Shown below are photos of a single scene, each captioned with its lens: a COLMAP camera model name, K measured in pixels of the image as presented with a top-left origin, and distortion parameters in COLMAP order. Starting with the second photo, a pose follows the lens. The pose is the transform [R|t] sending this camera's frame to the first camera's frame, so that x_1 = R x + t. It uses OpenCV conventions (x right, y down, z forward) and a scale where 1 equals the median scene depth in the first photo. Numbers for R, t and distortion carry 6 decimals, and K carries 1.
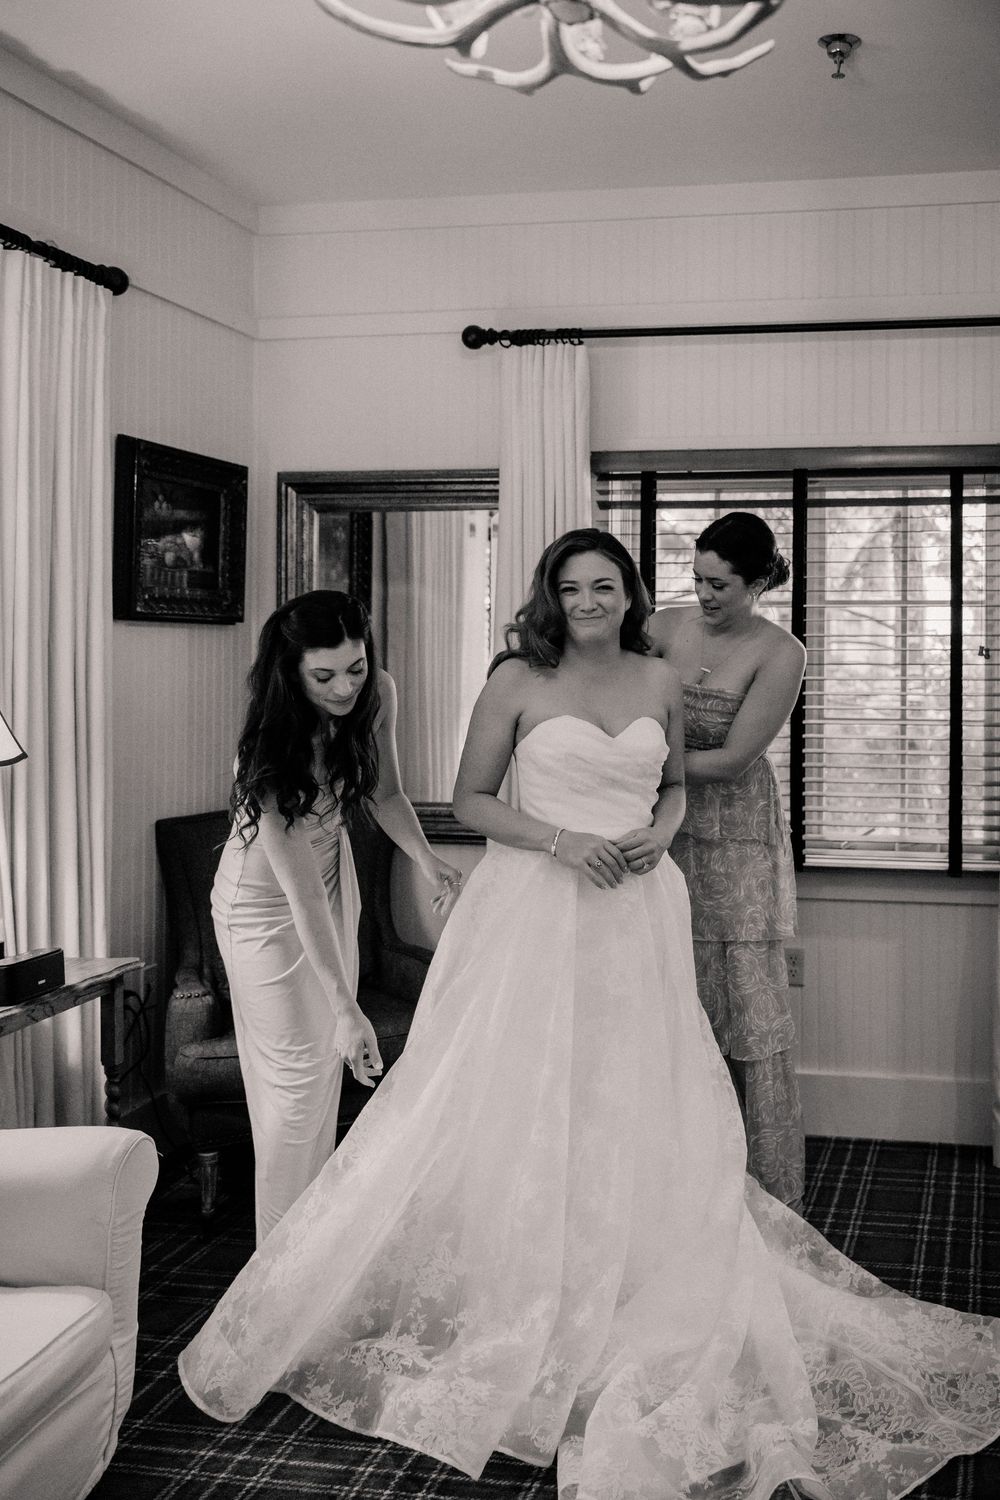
lens RADIAL K [[1282.6, 0, 412.9], [0, 1282.6, 622.1], [0, 0, 1]] dist [0.011250, -0.002921]
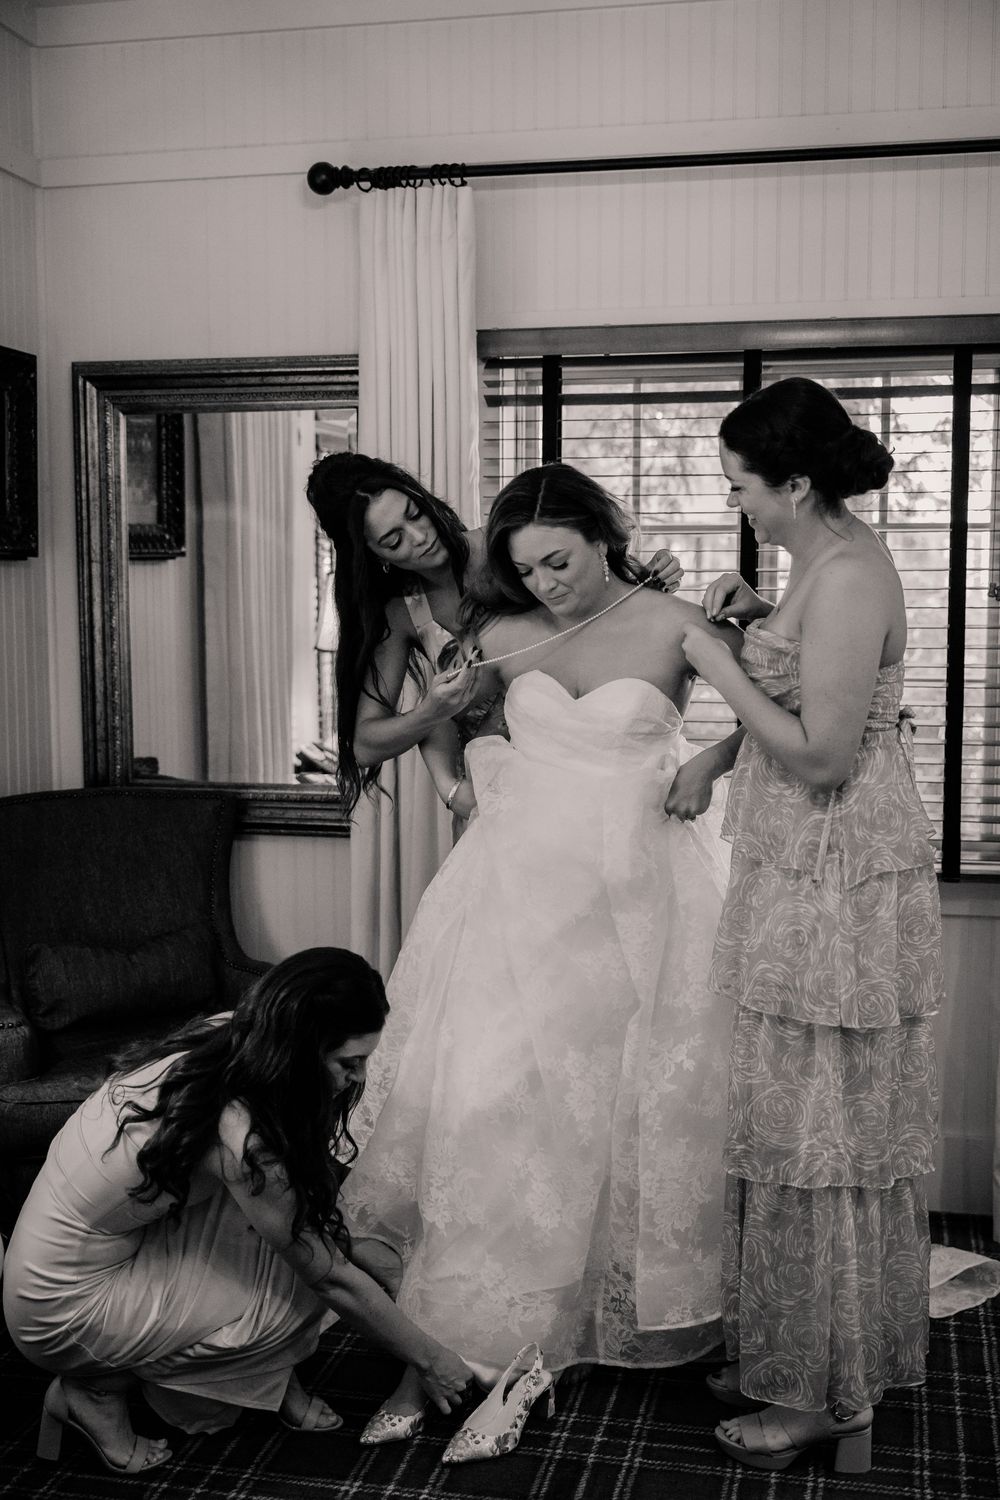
lens RADIAL K [[1695.8, 0, 489.7], [0, 1695.8, 731.5], [0, 0, 1]] dist [0.014440, 0.000000]
pose [[0.997814, 0.002189, -0.066051, 0.214378], [0.004728, 0.994526, 0.104385, -0.000457], [0.065918, -0.104469, 0.992341, -0.027639]]
